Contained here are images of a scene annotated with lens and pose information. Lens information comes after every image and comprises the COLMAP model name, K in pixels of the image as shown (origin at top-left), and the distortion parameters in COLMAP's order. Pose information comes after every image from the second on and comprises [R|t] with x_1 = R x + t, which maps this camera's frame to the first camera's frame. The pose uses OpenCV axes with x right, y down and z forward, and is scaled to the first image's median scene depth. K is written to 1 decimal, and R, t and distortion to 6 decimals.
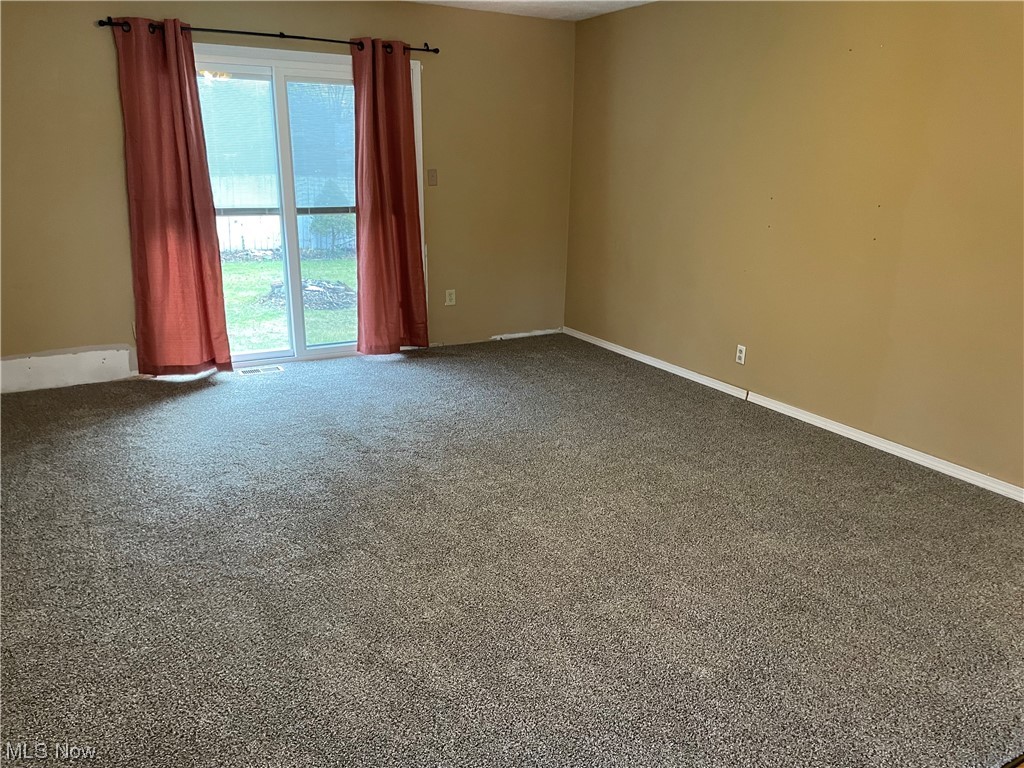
lens RADIAL K [[761.1, 0, 517.3], [0, 761.1, 385.2], [0, 0, 1]] dist [0.106944, -0.158130]
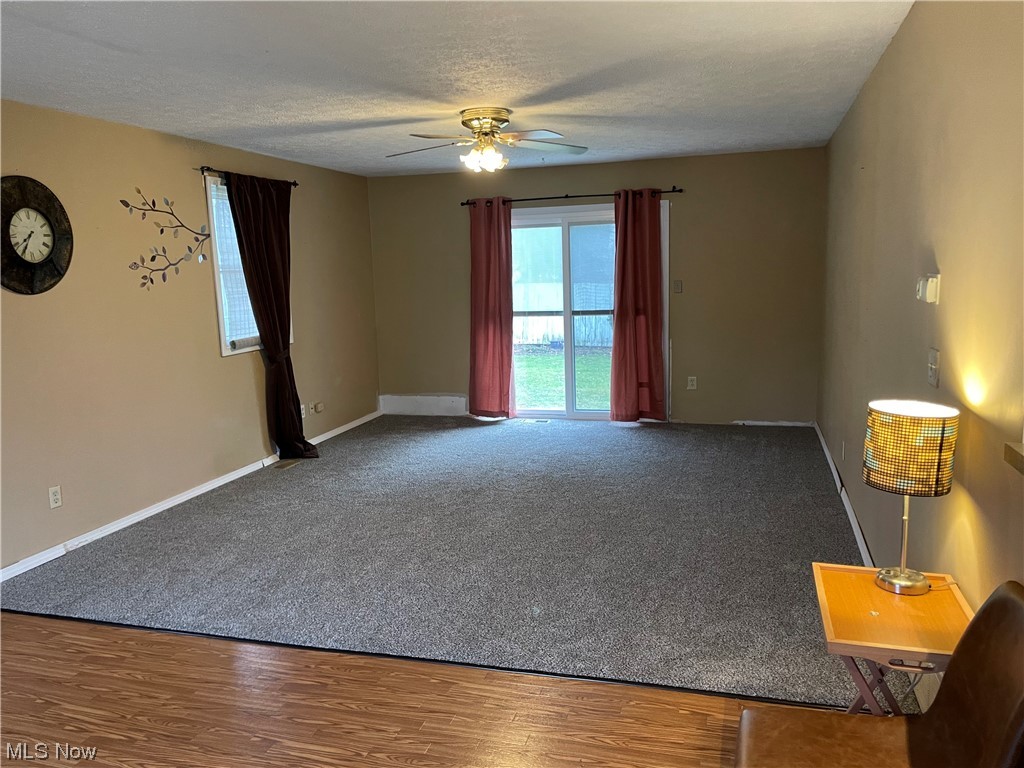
lens RADIAL K [[761.1, 0, 517.3], [0, 761.1, 385.2], [0, 0, 1]] dist [0.106944, -0.158130]
pose [[0.700488, 0.074164, -0.709800, 0.653884], [-0.161697, 0.985214, -0.056635, -0.000035], [0.695105, 0.154445, 0.702122, -0.032396]]
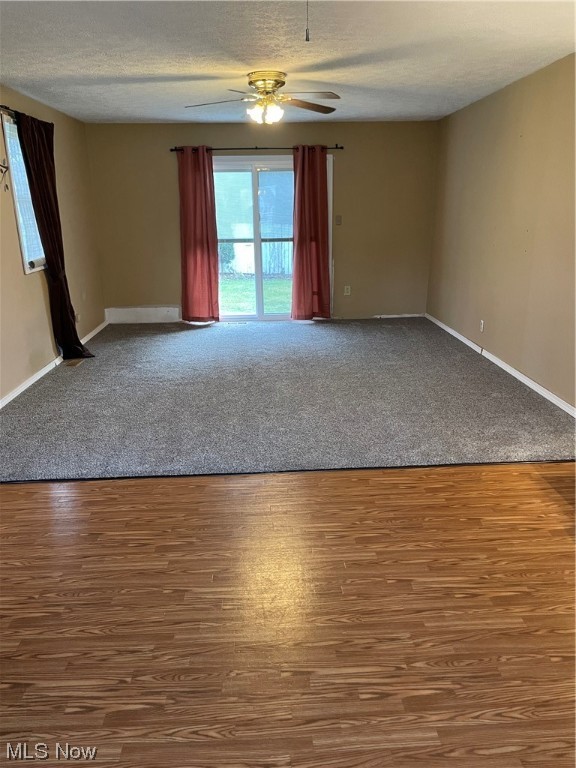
lens RADIAL K [[570.8, 0, 288.0], [0, 570.8, 384.0], [0, 0, 1]] dist [0.106944, -0.158130]
pose [[0.892194, 0.105227, -0.439224, 0.435670], [-0.099127, 0.994391, 0.036876, 0.067667], [0.440641, 0.010639, 0.897621, -0.239343]]
